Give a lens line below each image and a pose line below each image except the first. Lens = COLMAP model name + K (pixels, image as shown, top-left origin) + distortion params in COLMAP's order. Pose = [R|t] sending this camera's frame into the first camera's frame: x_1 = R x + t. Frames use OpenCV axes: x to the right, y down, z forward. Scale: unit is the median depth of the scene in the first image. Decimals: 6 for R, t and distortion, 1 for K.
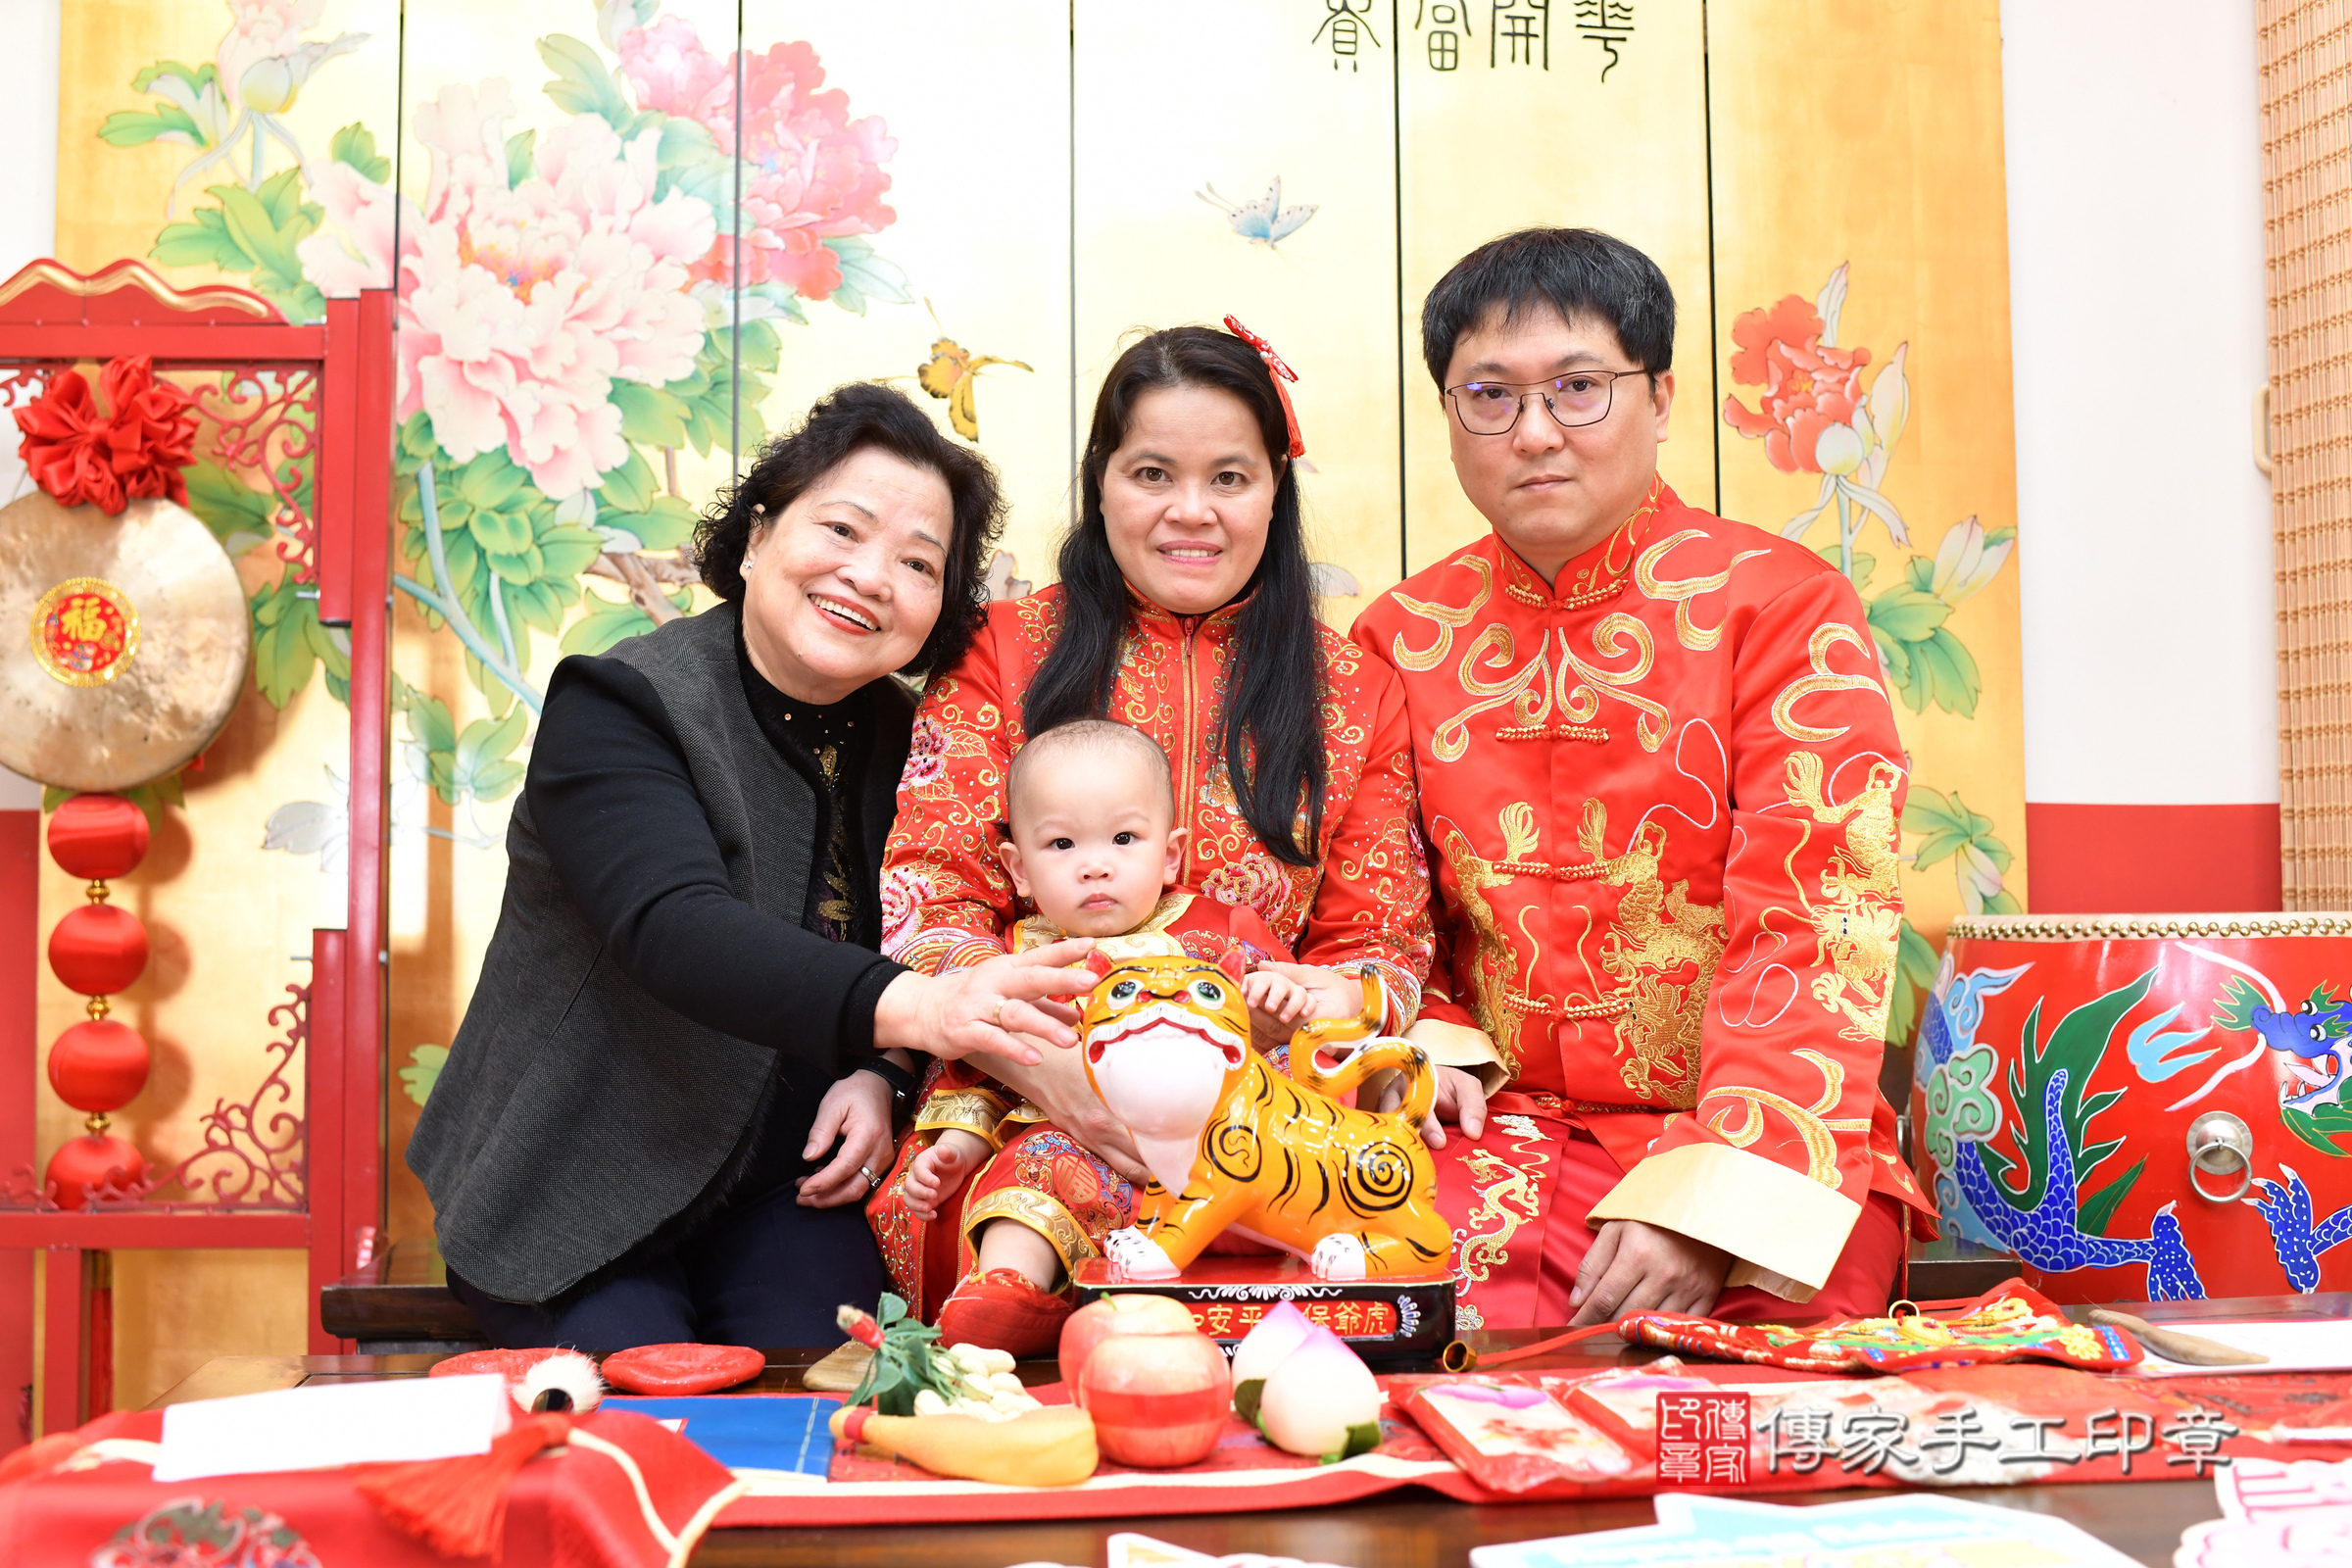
lens RADIAL K [[2512.0, 0, 1167.9], [0, 2512.0, 785.0], [0, 0, 1]] dist [-0.104756, 0.113907]
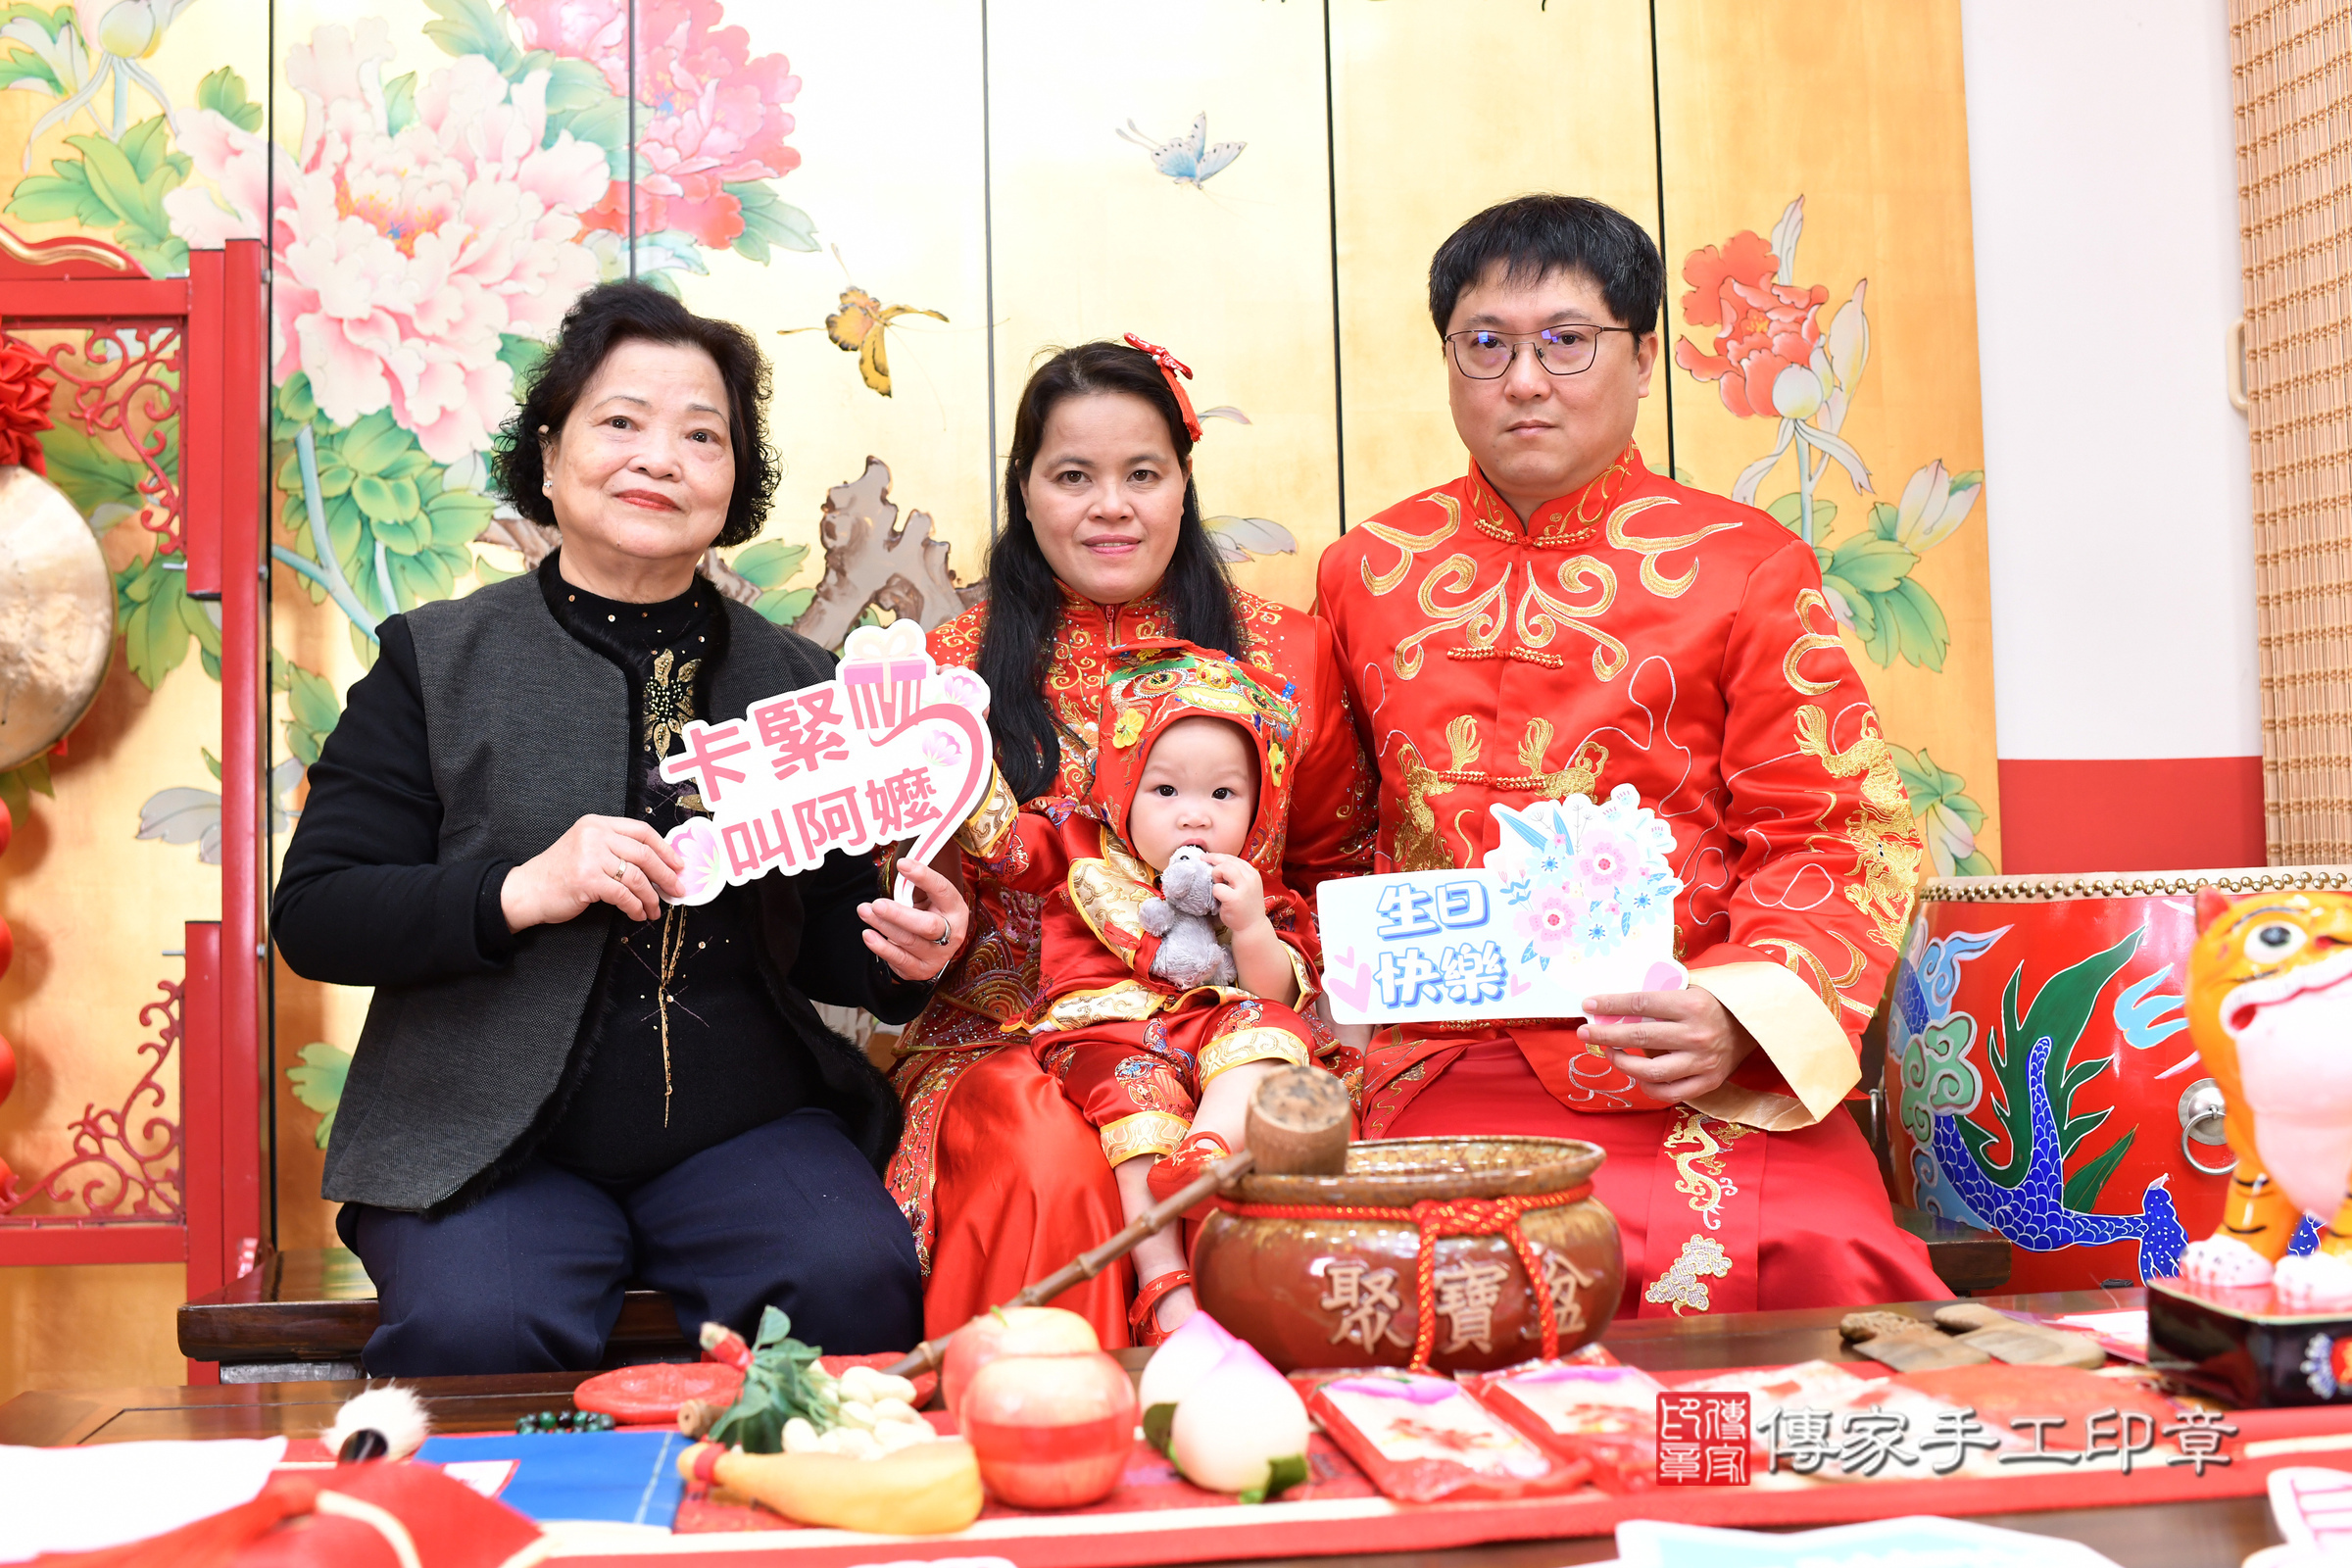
lens RADIAL K [[2504.0, 0, 1166.7], [0, 2504.0, 784.1], [0, 0, 1]] dist [-0.105054, 0.117132]
pose [[0.999720, -0.017246, 0.016205, 0.010921], [0.017182, 0.999844, 0.004074, 0.007777], [-0.016273, -0.003794, 0.999860, 0.056361]]
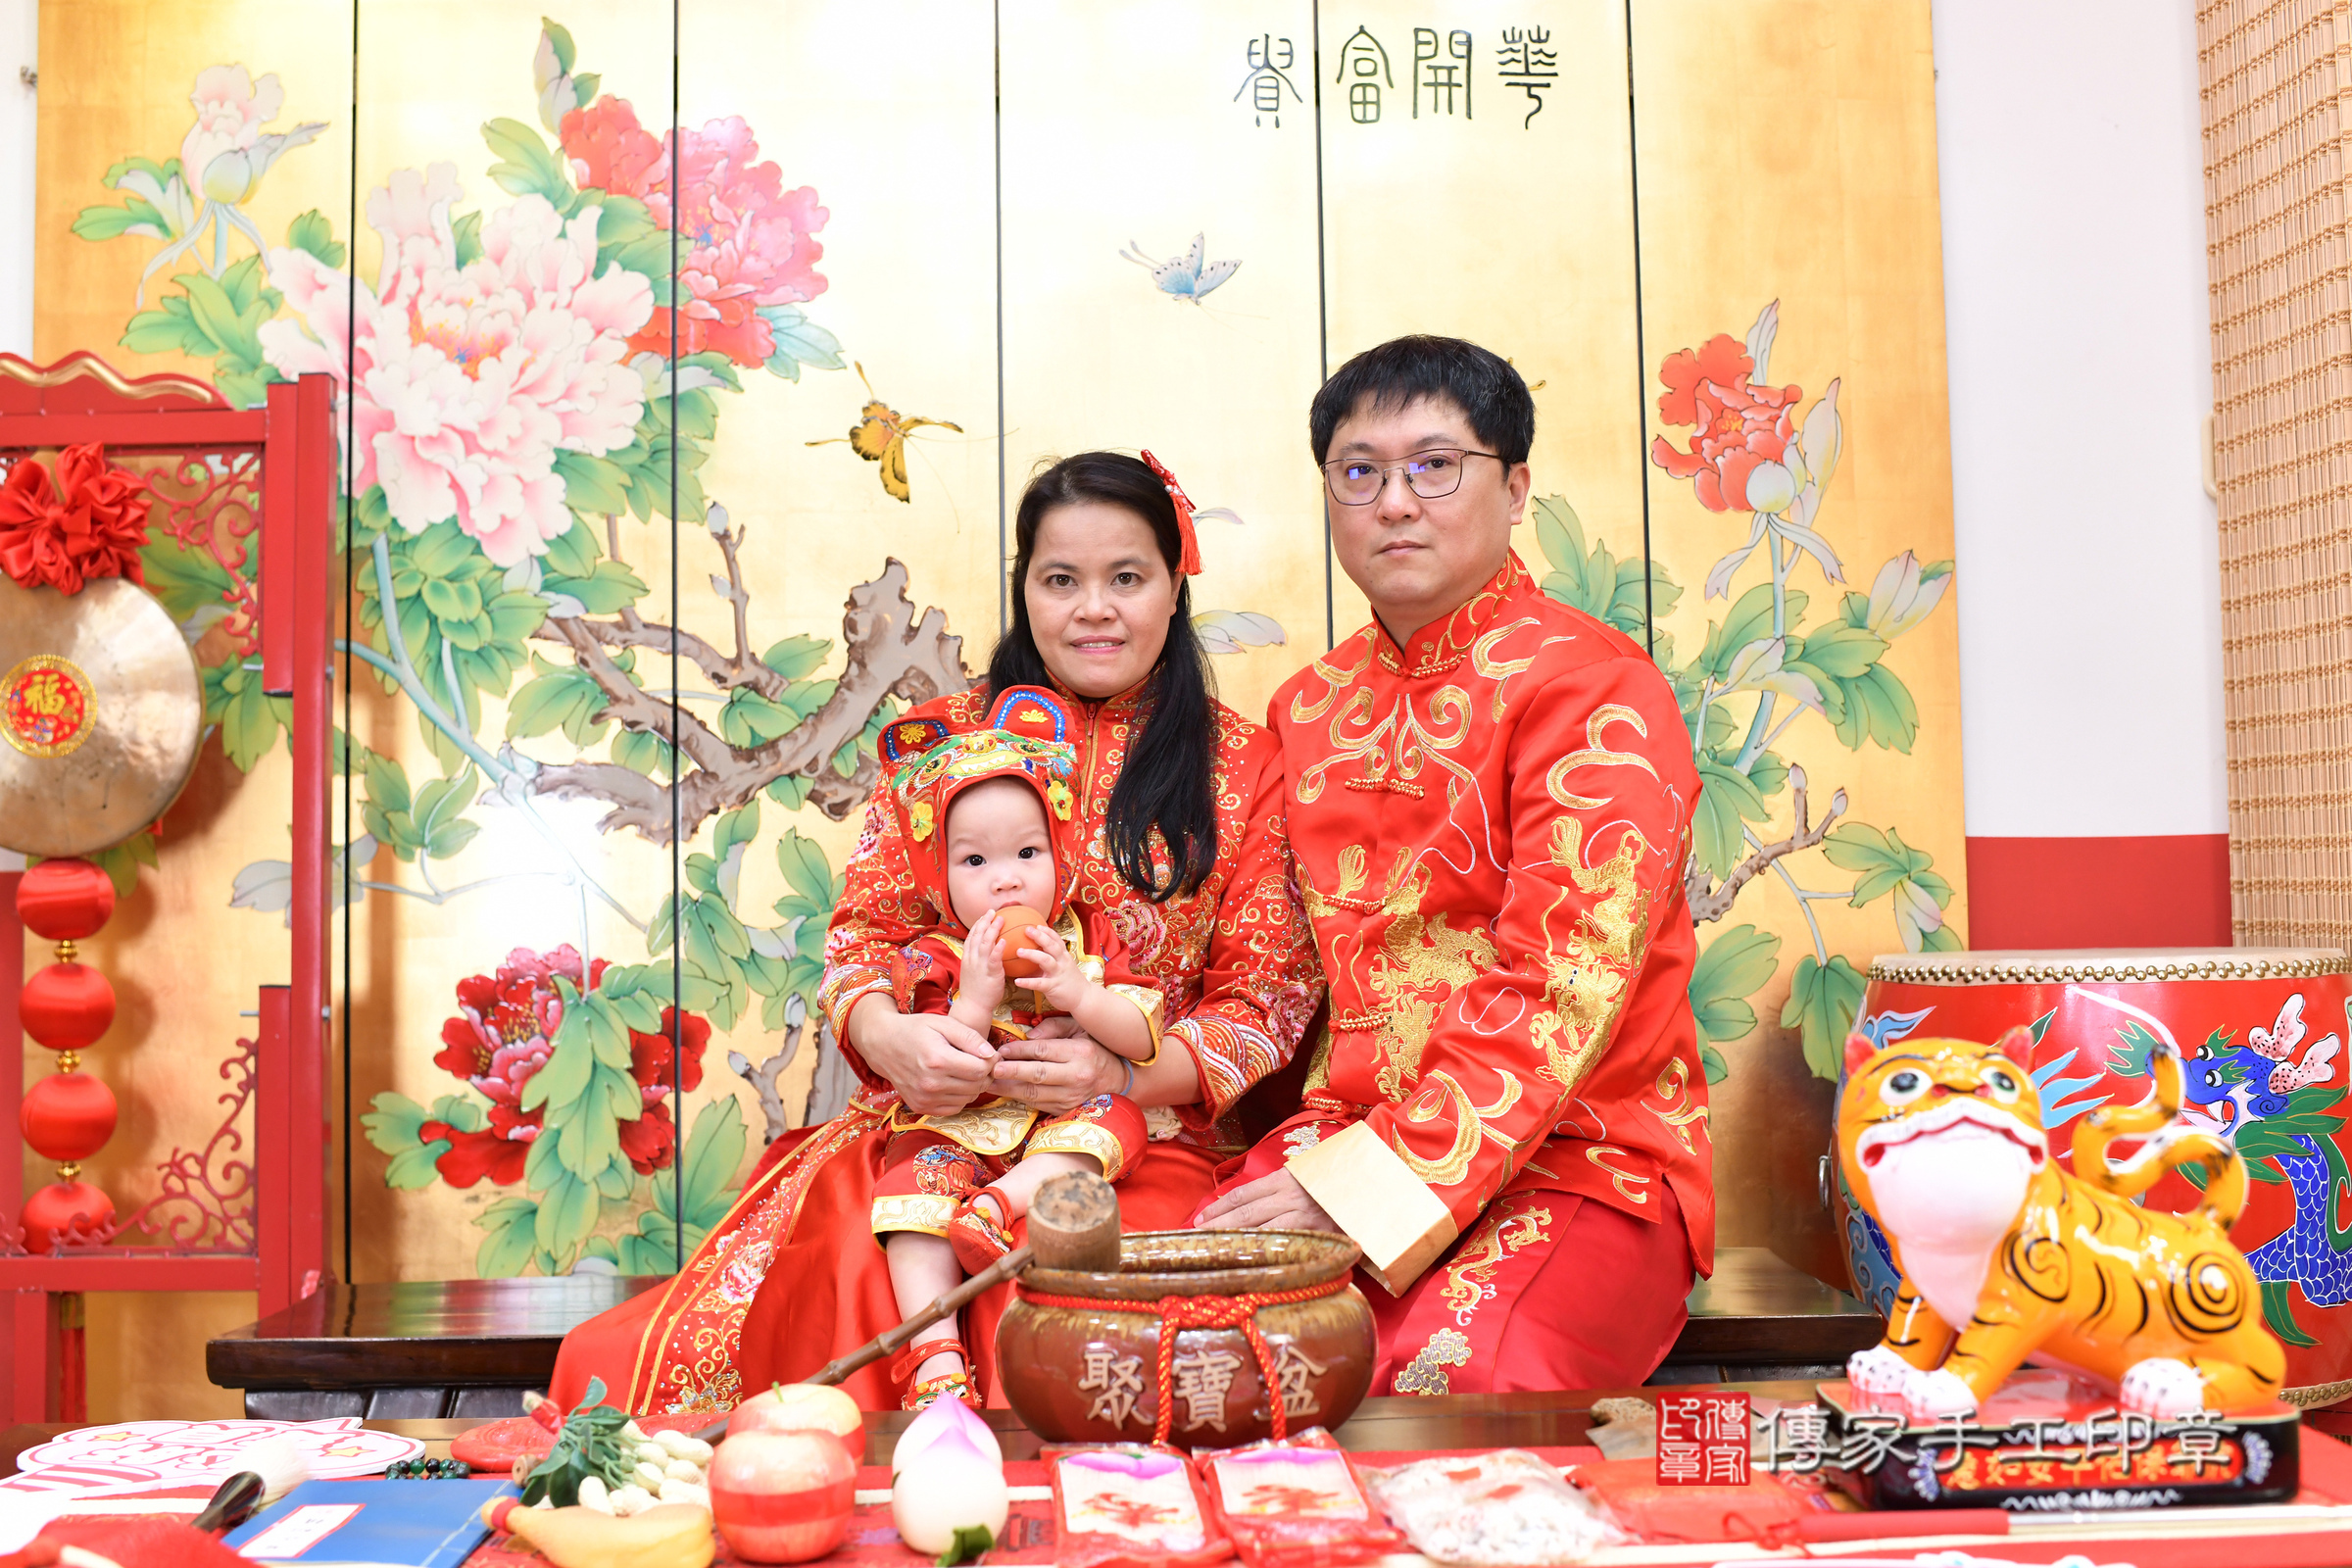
lens RADIAL K [[2459.3, 0, 1169.1], [0, 2459.3, 781.7], [0, 0, 1]] dist [-0.106305, 0.117061]
pose [[0.997432, -0.013996, -0.070243, 0.102126], [0.013943, 0.999902, -0.001258, -0.019762], [0.070254, 0.000275, 0.997529, 0.004005]]
